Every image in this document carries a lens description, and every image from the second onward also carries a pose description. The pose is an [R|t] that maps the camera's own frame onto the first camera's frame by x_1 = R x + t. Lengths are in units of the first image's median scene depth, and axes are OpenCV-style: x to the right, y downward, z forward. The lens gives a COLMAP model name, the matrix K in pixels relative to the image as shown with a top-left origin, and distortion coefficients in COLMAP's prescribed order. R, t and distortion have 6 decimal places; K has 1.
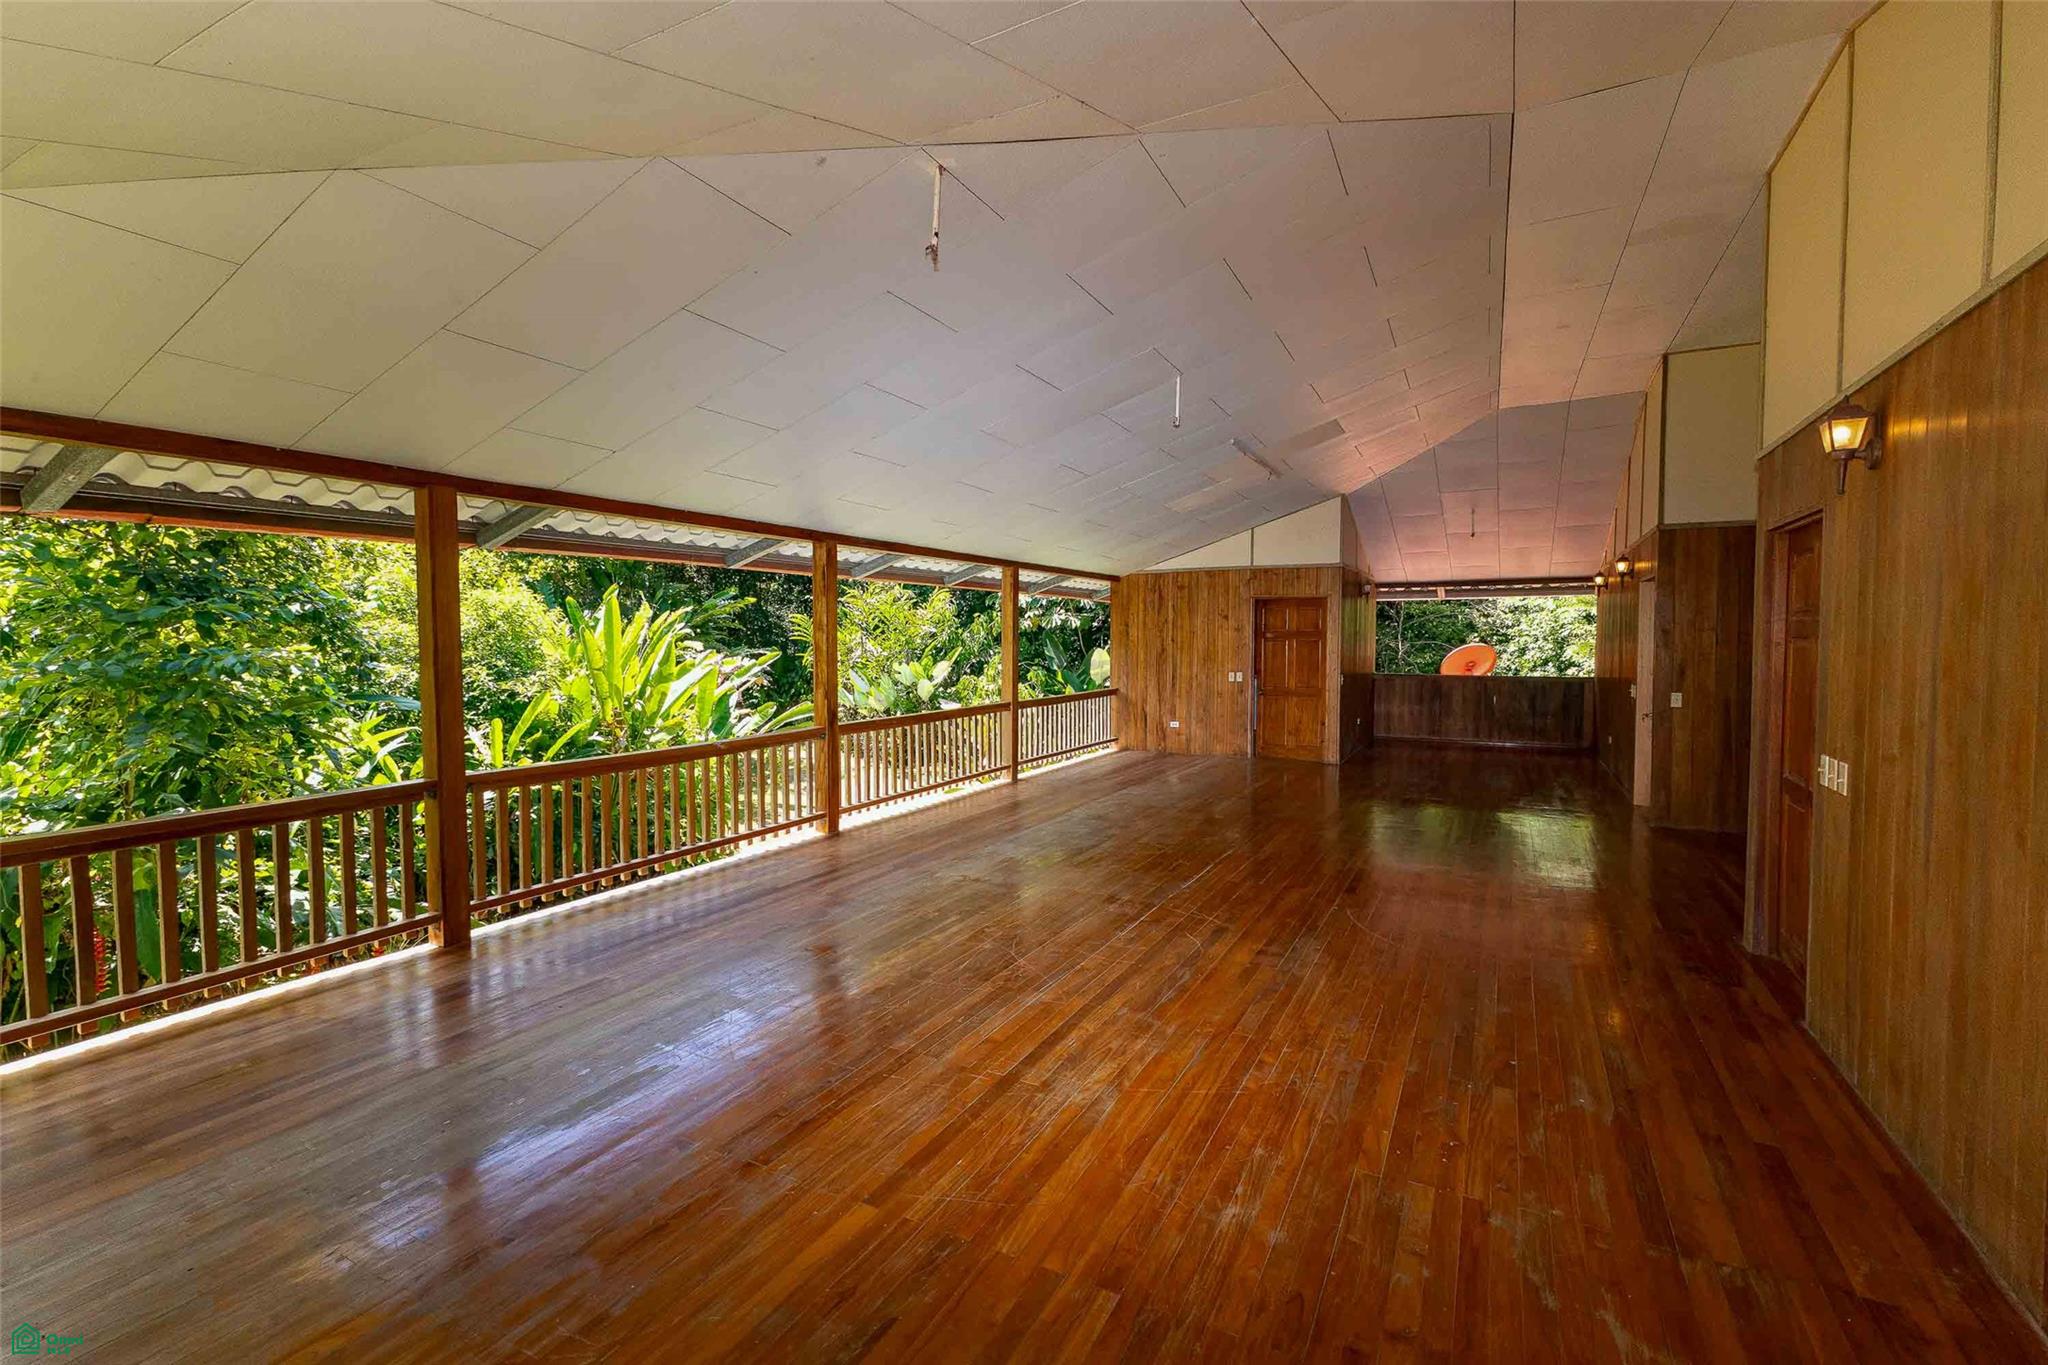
lens RADIAL K [[901.2, 0, 1024.0], [0, 901.2, 682.5], [0, 0, 1]] dist [-0.000284, -0.000057]
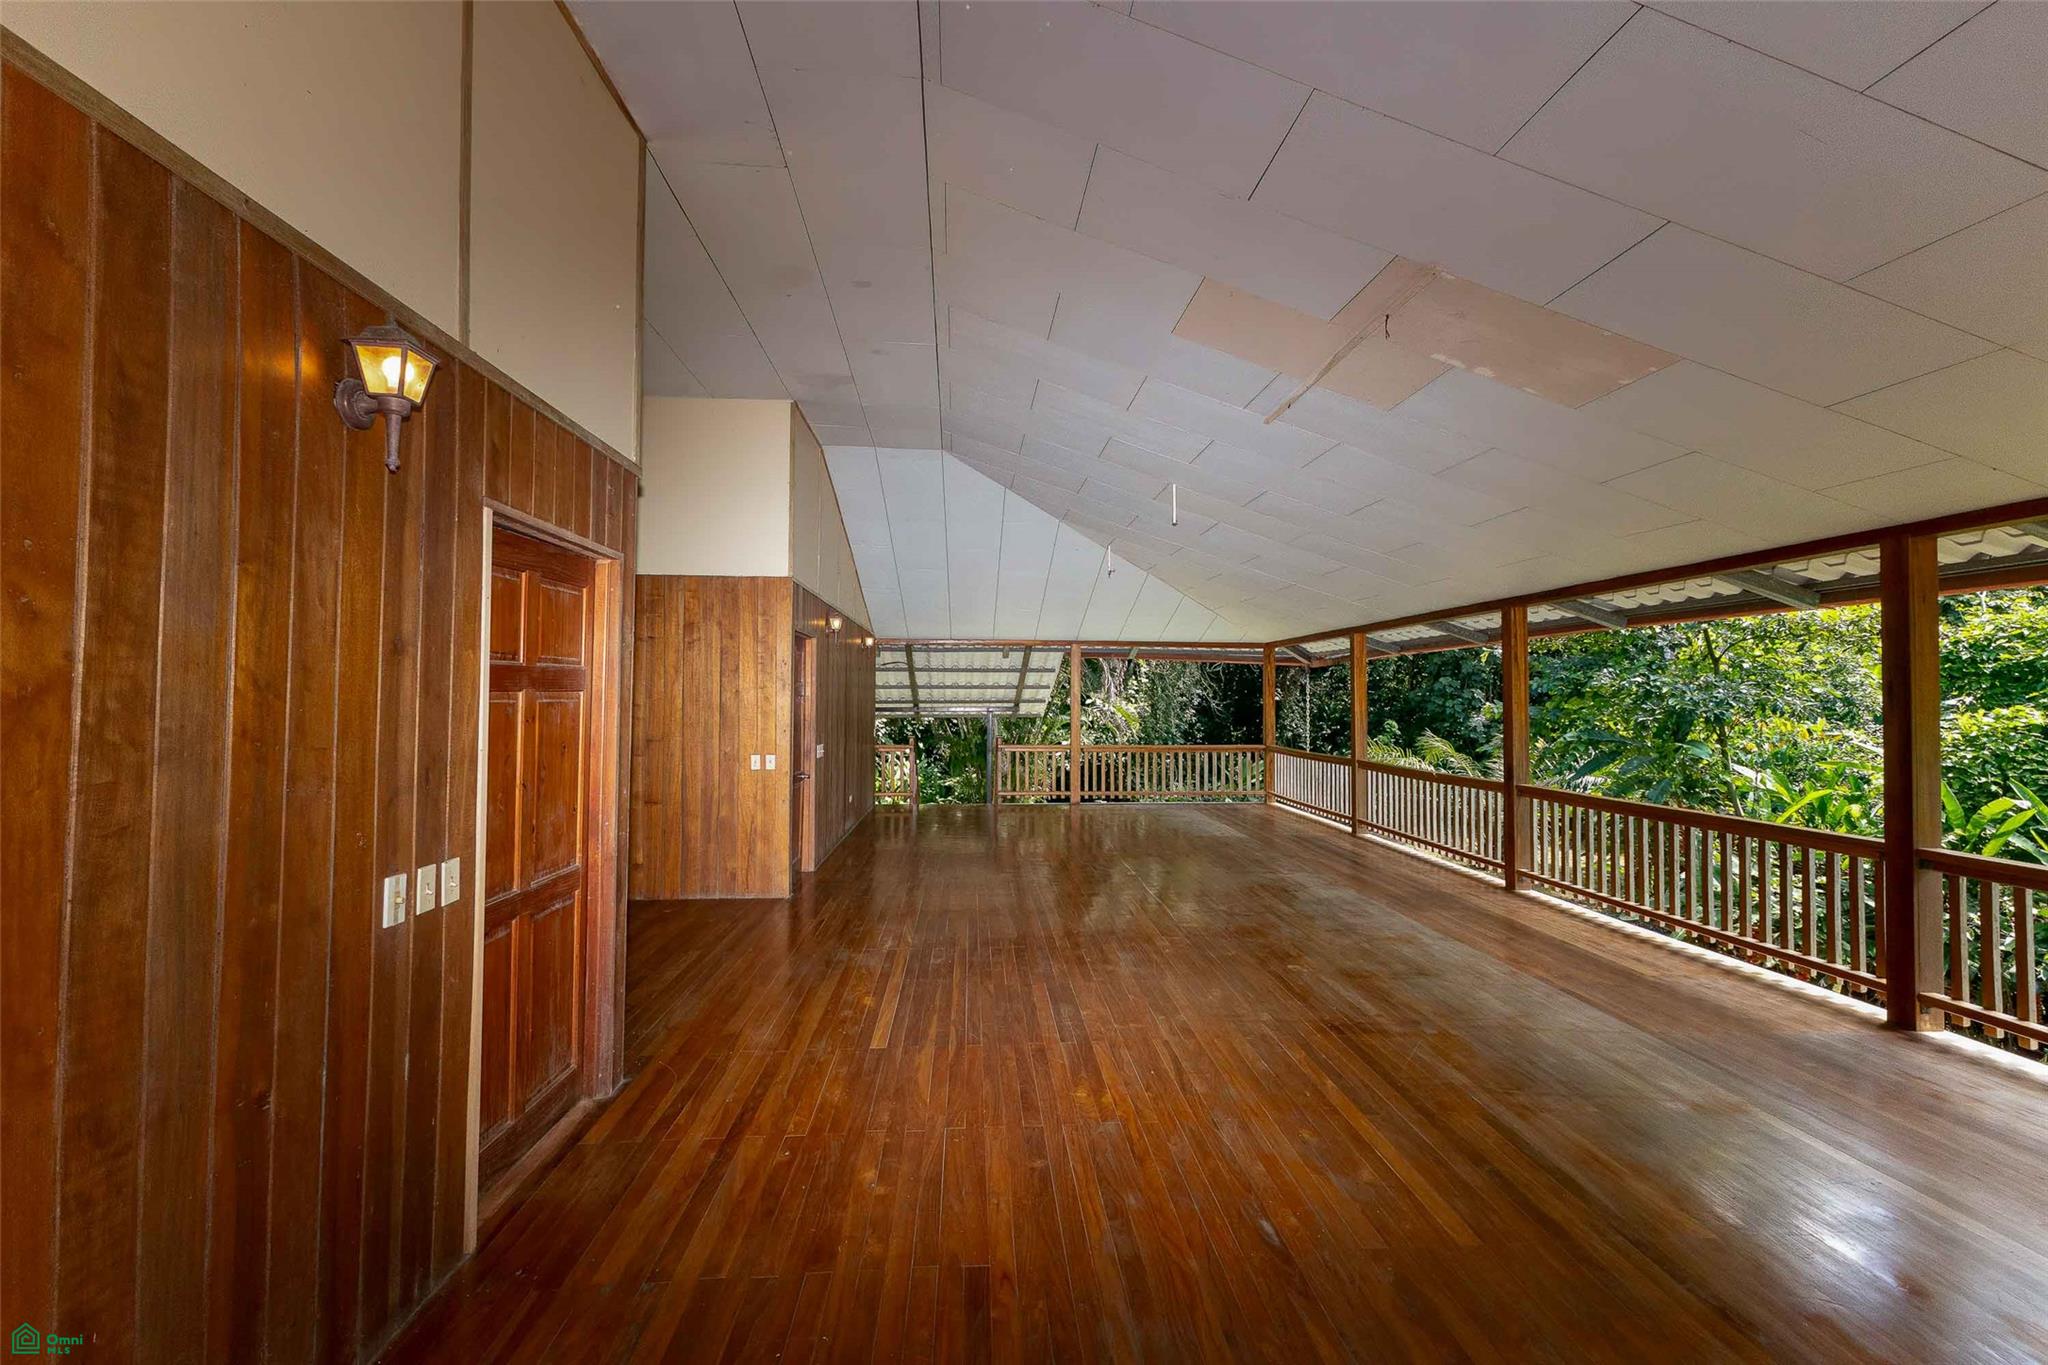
lens RADIAL K [[901.2, 0, 1024.0], [0, 901.2, 682.5], [0, 0, 1]] dist [-0.000284, -0.000057]
pose [[-0.850659, -0.017317, -0.525432, 0.687076], [-0.041620, 0.998539, 0.034471, -0.065366], [0.524067, 0.051192, -0.850137, 1.373897]]
